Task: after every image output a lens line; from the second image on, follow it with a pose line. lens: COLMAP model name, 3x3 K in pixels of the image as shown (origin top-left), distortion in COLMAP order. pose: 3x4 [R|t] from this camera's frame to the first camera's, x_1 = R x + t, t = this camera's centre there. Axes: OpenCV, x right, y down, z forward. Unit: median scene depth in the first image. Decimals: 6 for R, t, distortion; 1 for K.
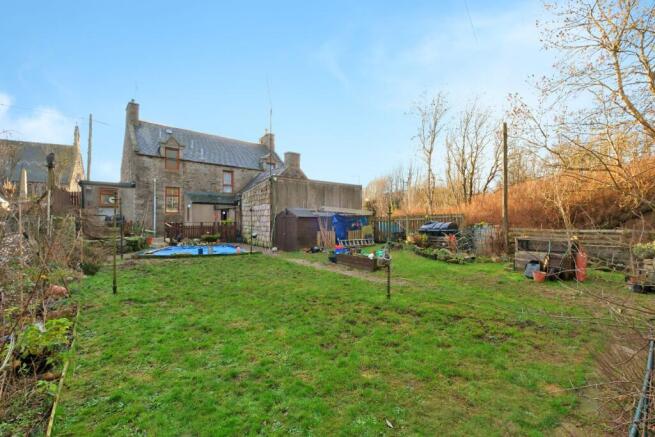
lens RADIAL K [[280.8, 0, 330.3], [0, 280.8, 218.1], [0, 0, 1]] dist [0.000879, 0.000197]
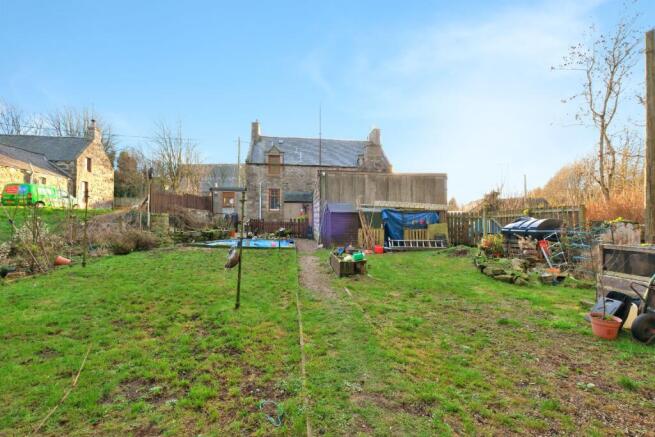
lens RADIAL K [[280.8, 0, 330.3], [0, 280.8, 218.1], [0, 0, 1]] dist [0.000879, 0.000197]
pose [[0.843275, 0.000687, -0.537482, 0.269997], [-0.000658, 1.000000, 0.000246, 0.010189], [0.537482, 0.000147, 0.843275, 0.153876]]
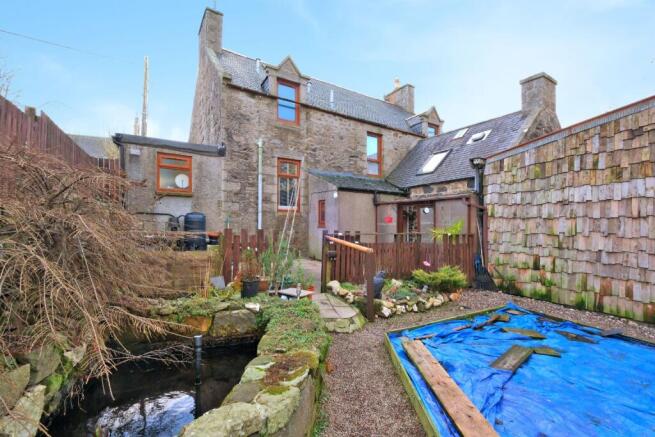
lens RADIAL K [[289.1, 0, 326.3], [0, 289.1, 226.1], [0, 0, 1]] dist [0.002075, 0.000192]
pose [[0.986153, 0.010735, -0.165491, -0.432409], [-0.008838, 0.999887, 0.012190, 0.000981], [0.165603, -0.010559, 0.986136, 0.533562]]
